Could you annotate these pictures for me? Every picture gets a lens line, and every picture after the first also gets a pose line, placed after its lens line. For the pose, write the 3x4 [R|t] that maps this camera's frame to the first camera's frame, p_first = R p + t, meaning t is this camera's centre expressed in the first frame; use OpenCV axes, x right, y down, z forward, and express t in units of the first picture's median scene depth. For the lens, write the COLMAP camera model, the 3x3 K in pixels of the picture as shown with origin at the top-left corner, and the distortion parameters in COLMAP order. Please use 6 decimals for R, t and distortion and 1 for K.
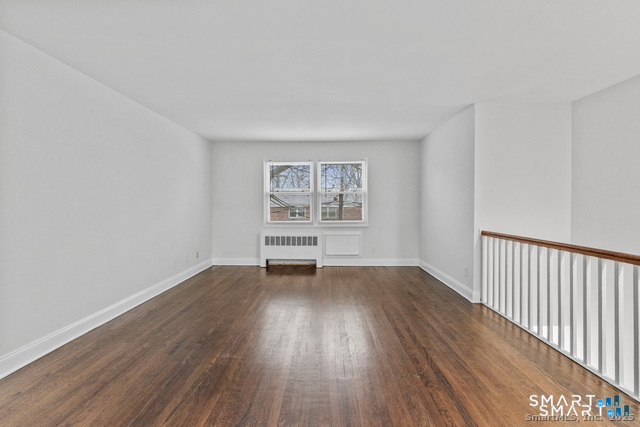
lens RADIAL K [[300.7, 0, 320.0], [0, 300.7, 213.5], [0, 0, 1]] dist [-0.001290, -0.000102]
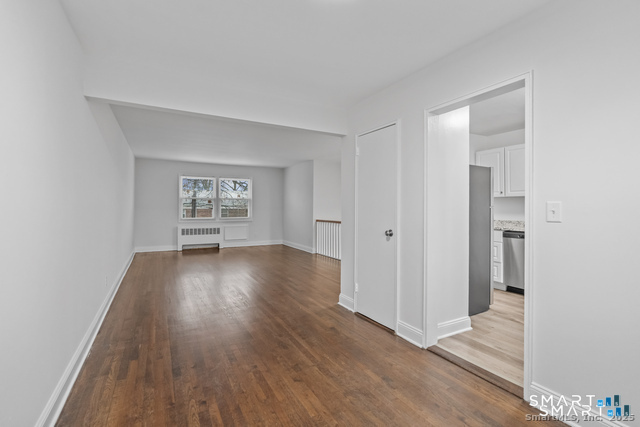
lens RADIAL K [[300.7, 0, 320.0], [0, 300.7, 213.5], [0, 0, 1]] dist [-0.001290, -0.000102]
pose [[0.873243, -0.007354, 0.487230, -0.300468], [0.002145, 0.999934, 0.011247, -0.011412], [-0.487280, -0.008776, 0.873201, -0.551367]]
